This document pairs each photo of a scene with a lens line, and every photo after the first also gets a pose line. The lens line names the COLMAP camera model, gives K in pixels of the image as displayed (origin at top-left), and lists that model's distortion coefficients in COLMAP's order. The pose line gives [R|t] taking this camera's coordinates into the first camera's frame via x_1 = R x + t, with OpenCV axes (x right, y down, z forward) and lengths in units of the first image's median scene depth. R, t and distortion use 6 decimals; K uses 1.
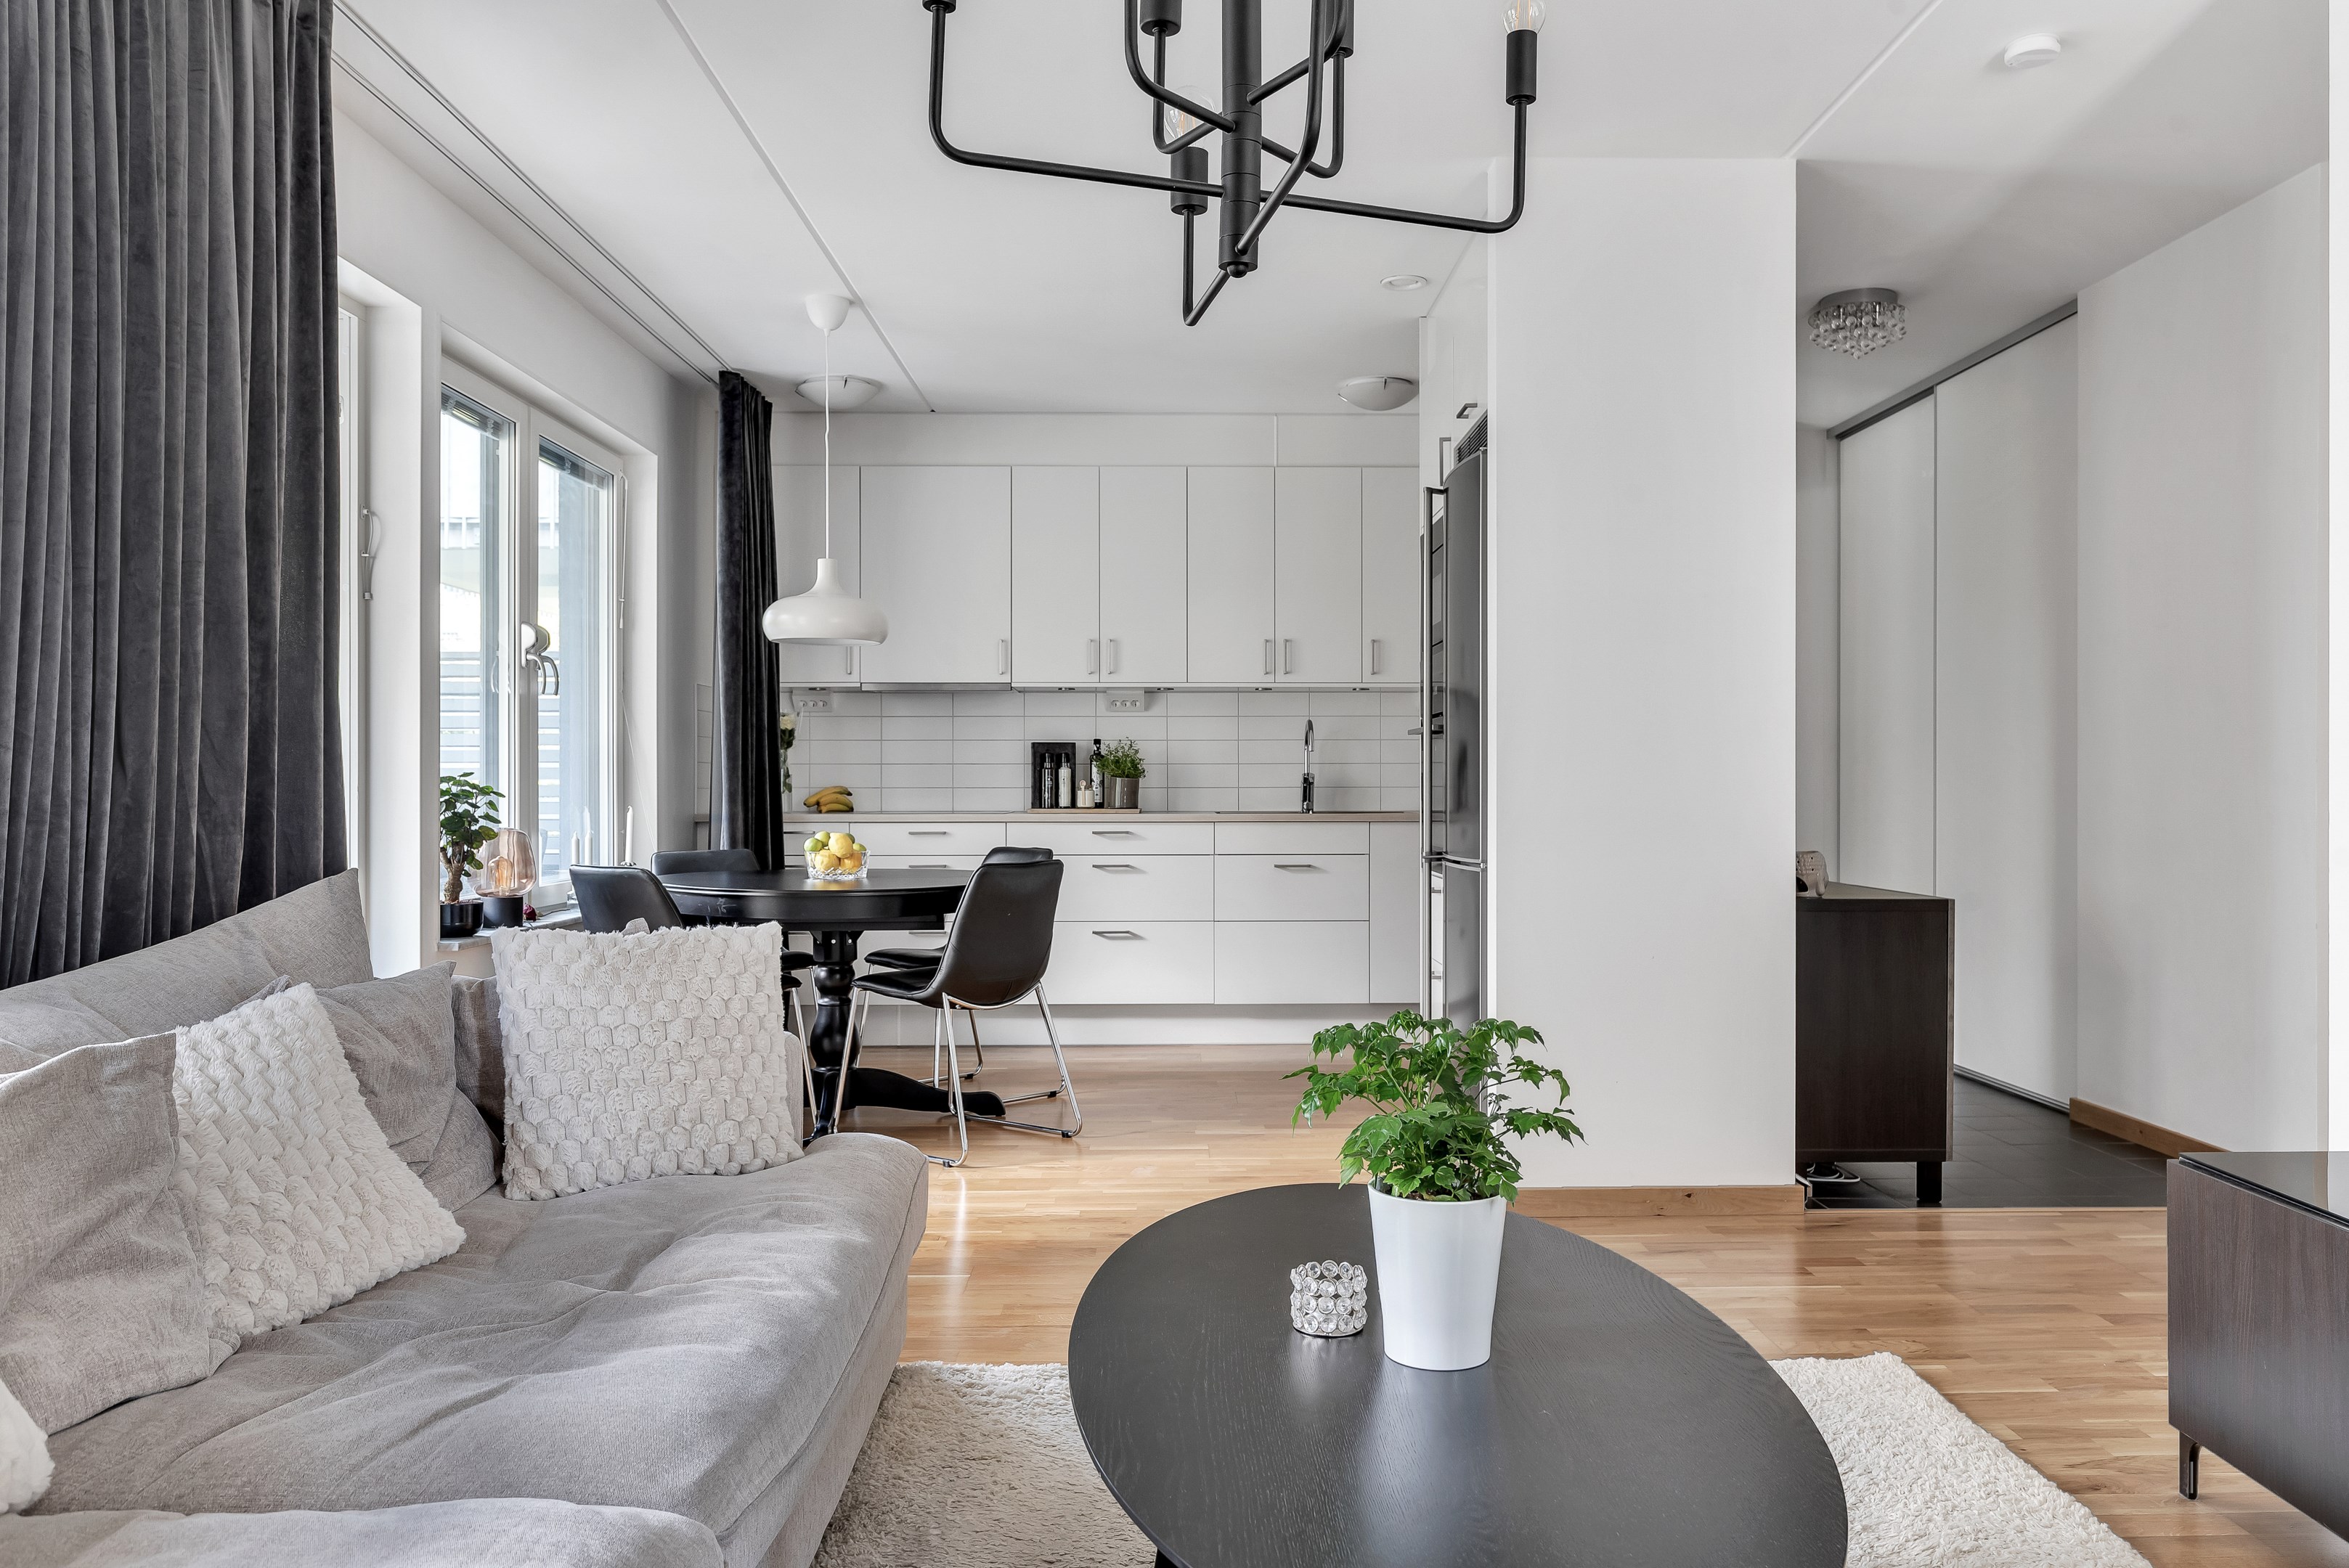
lens RADIAL K [[1947.6, 0, 1172.5], [0, 1947.6, 793.8], [0, 0, 1]] dist [-0.007109, 0.011588]
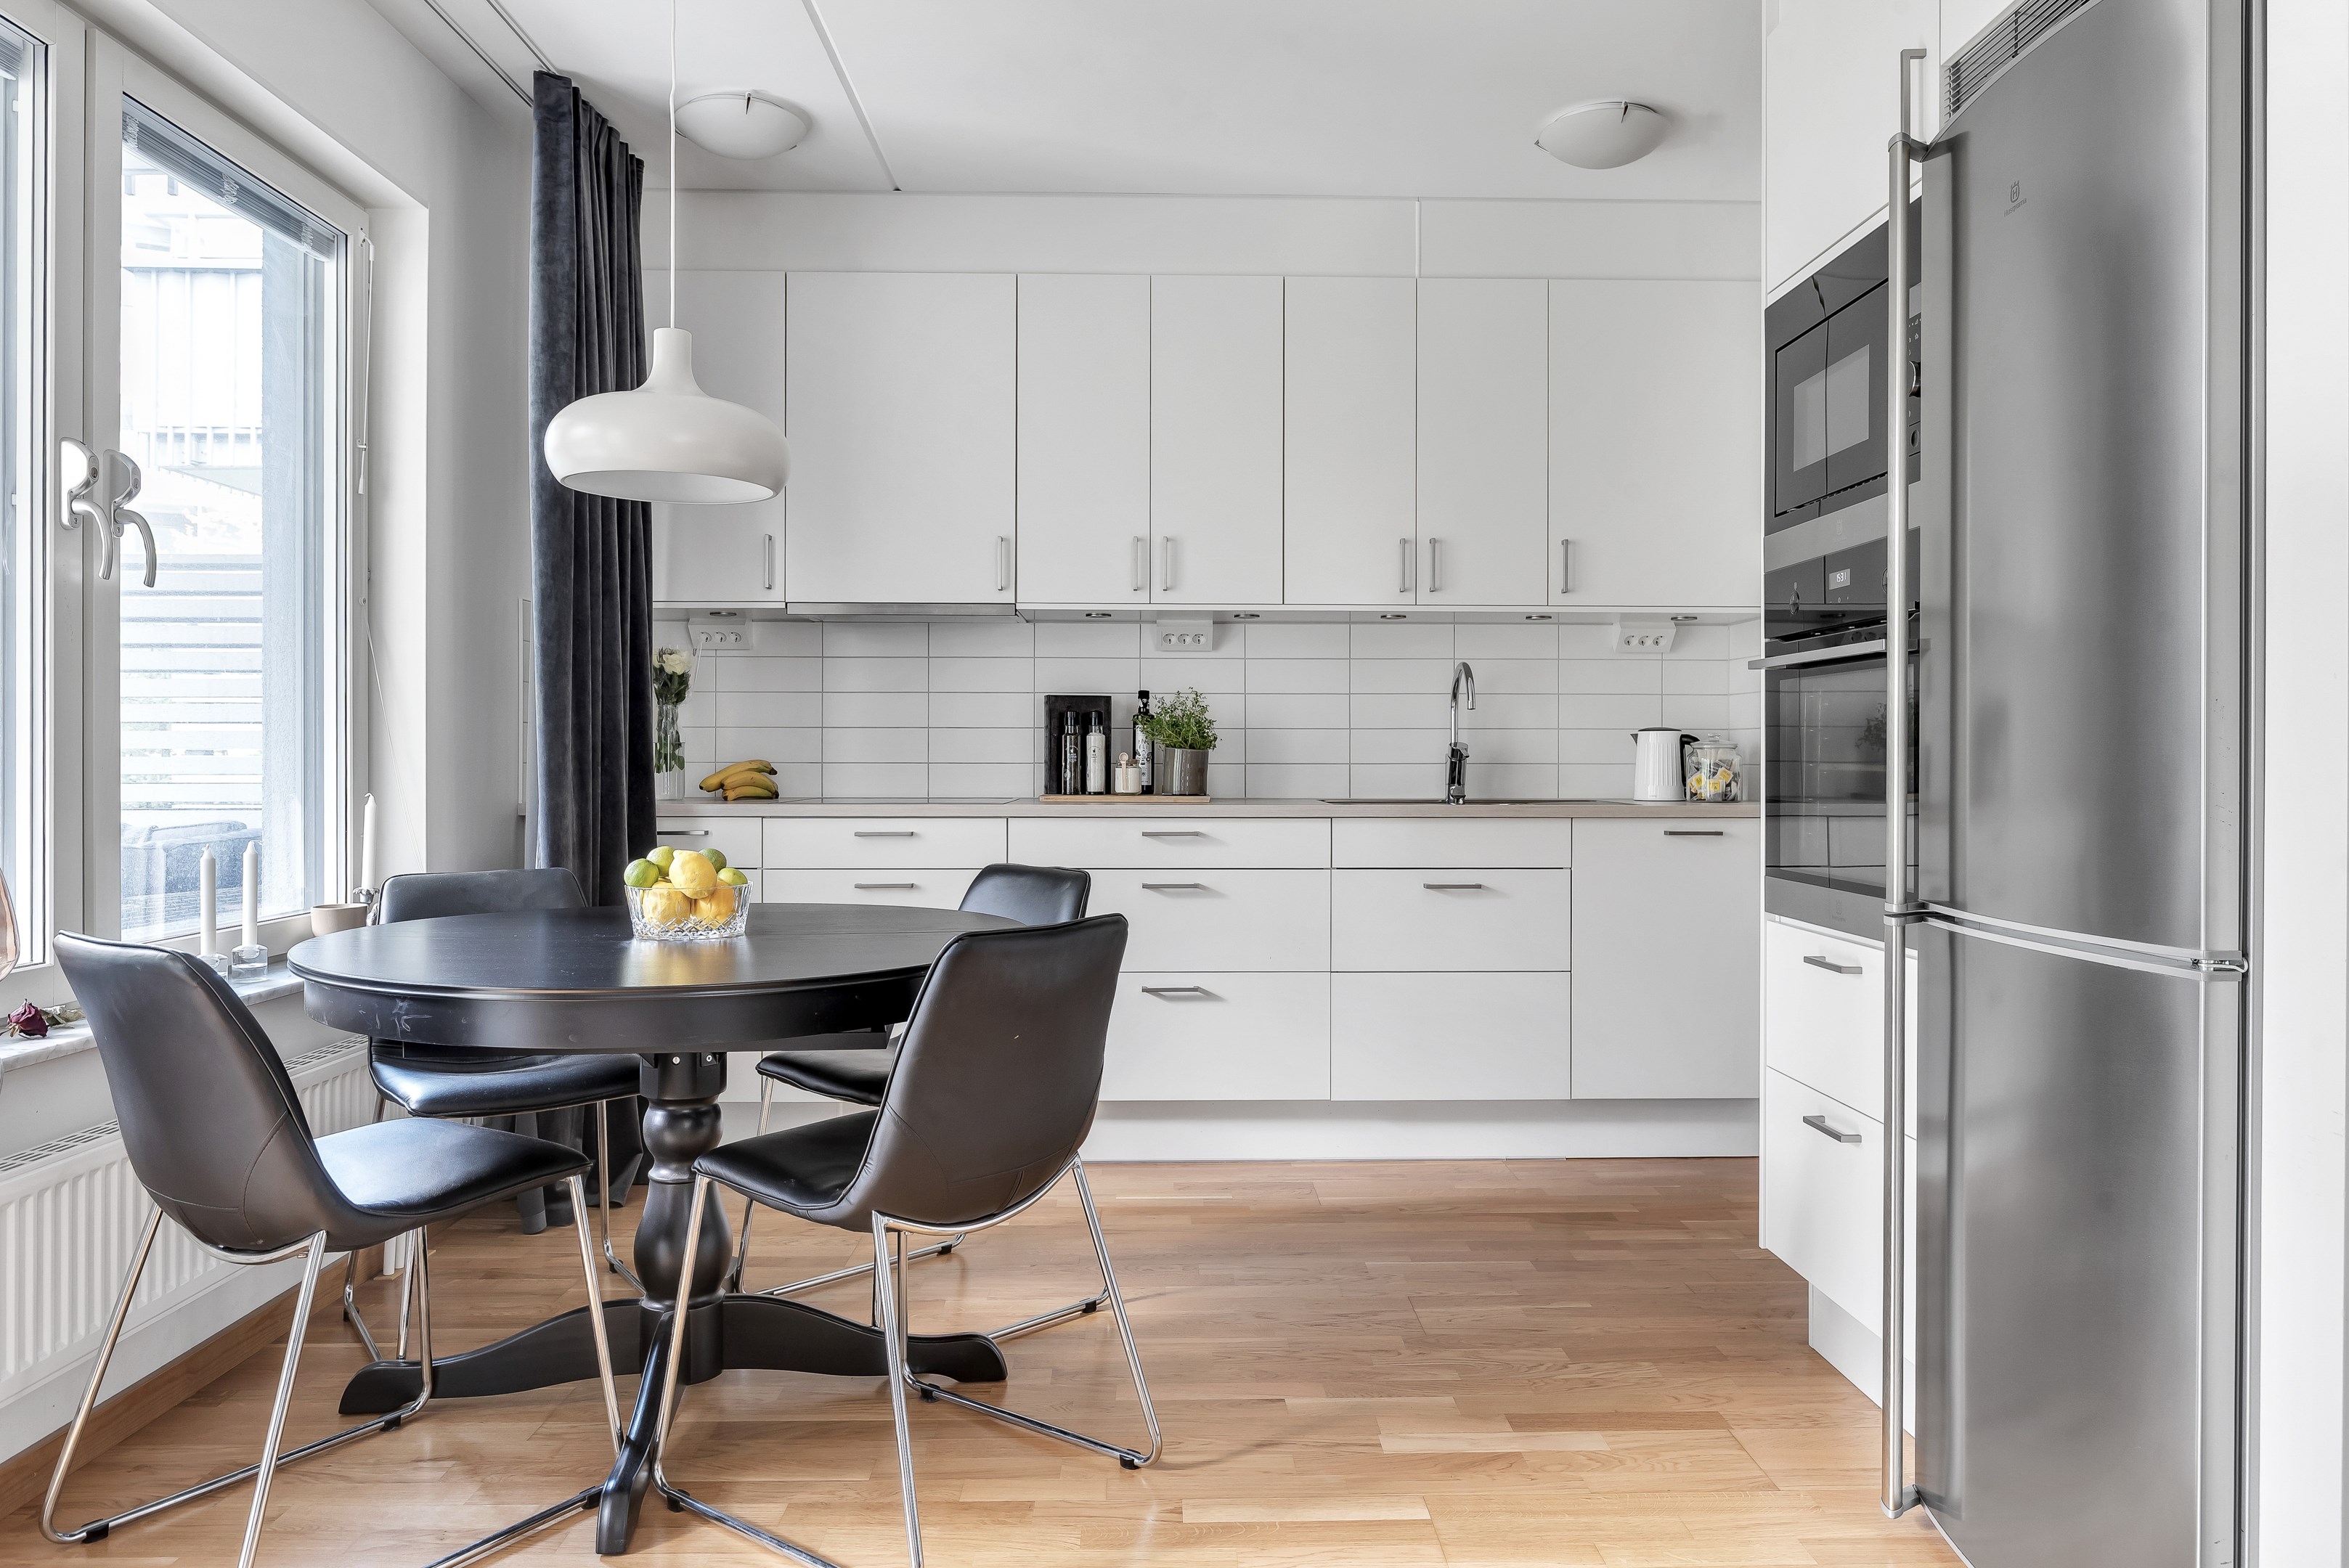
lens RADIAL K [[1947.6, 0, 1179.8], [0, 1947.6, 766.8], [0, 0, 1]] dist [-0.007109, 0.011588]
pose [[0.999983, 0.002486, 0.005210, -0.030472], [-0.002485, 0.999997, -0.000140, -0.001992], [-0.005211, 0.000127, 0.999986, 0.340759]]
